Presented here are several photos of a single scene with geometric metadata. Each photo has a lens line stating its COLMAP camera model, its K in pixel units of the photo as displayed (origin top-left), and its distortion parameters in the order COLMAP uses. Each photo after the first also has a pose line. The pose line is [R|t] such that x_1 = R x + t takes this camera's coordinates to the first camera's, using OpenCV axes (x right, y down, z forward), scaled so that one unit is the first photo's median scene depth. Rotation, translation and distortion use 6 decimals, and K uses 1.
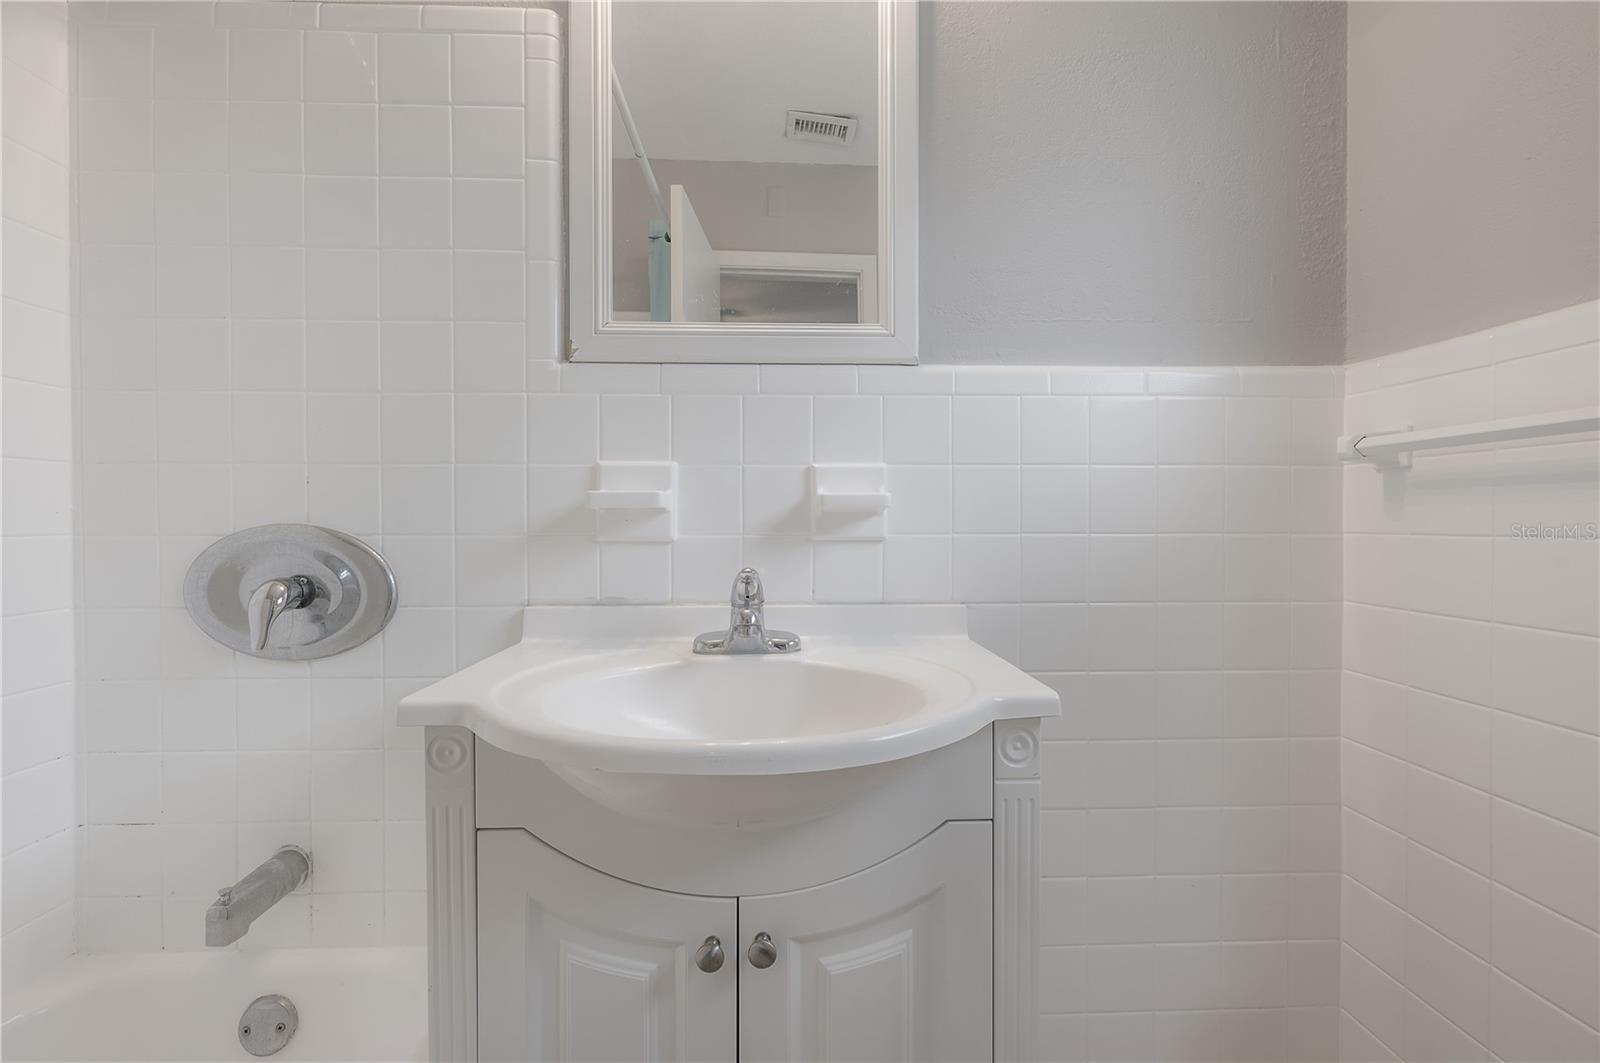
lens RADIAL K [[640.2, 0, 793.6], [0, 640.2, 512.2], [0, 0, 1]] dist [0.000318, 0.000141]
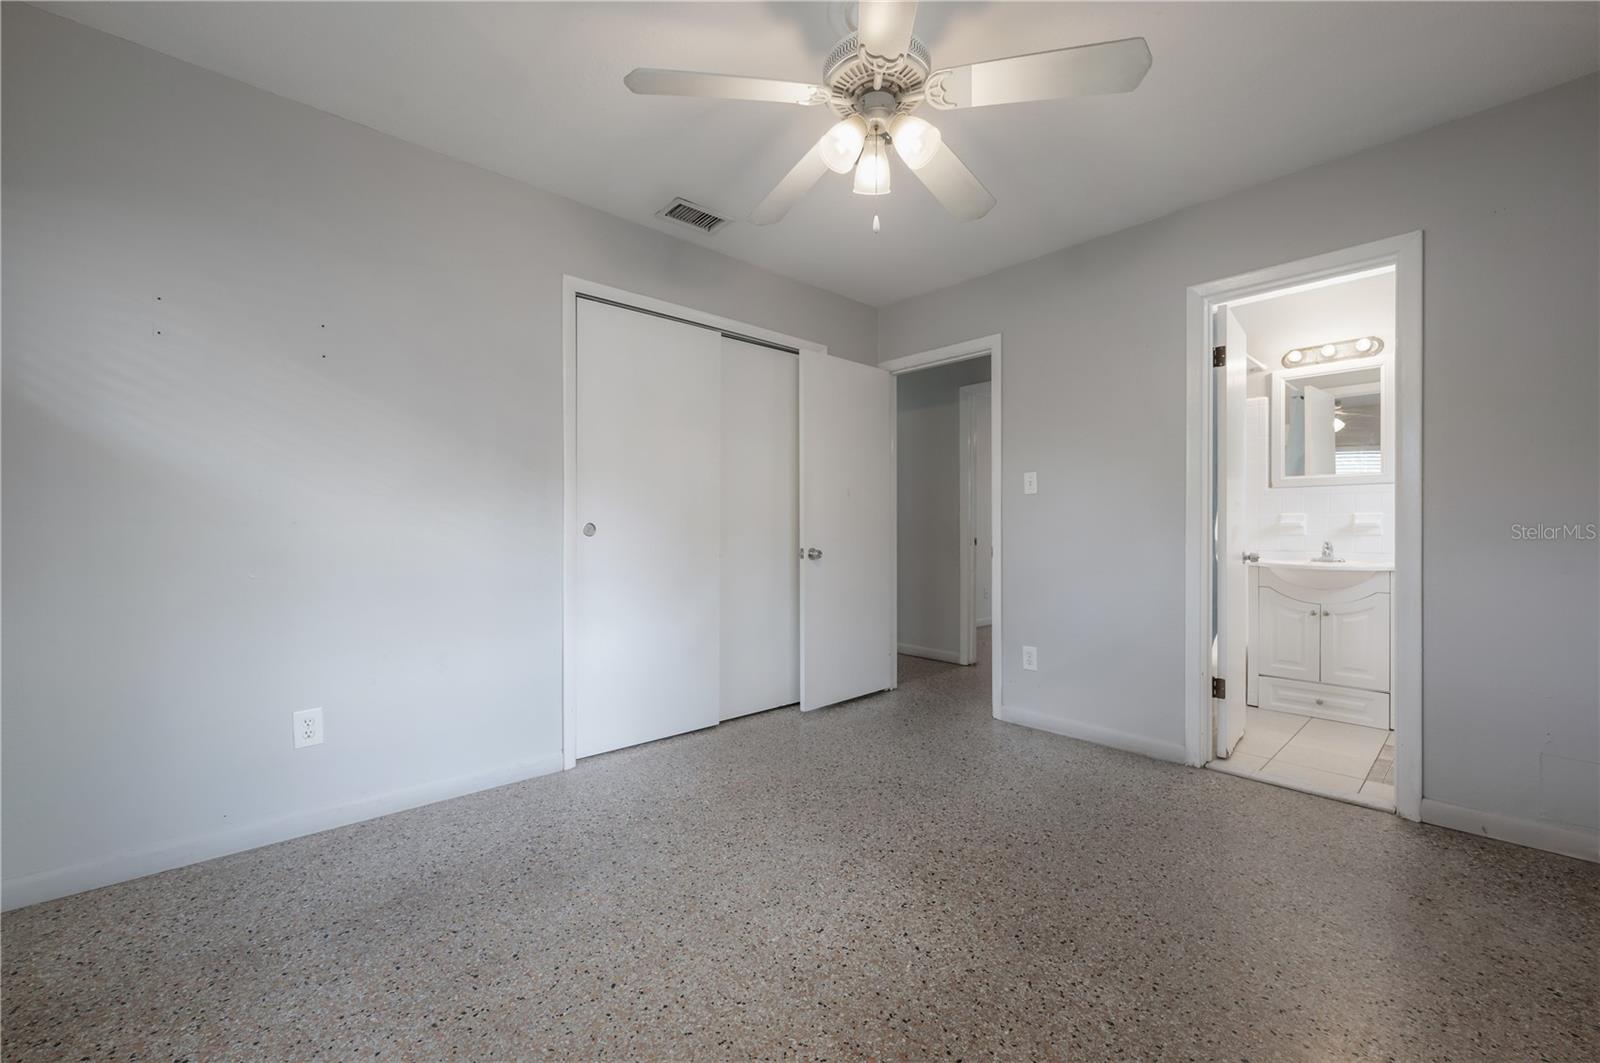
lens RADIAL K [[650.5, 0, 800.0], [0, 650.5, 531.5], [0, 0, 1]] dist [-0.001942, -0.000065]
pose [[0.659578, 0.002275, -0.751633, 0.838598], [-0.002150, 0.999997, 0.001140, 0.032955], [0.751633, 0.000864, 0.659581, -4.335051]]
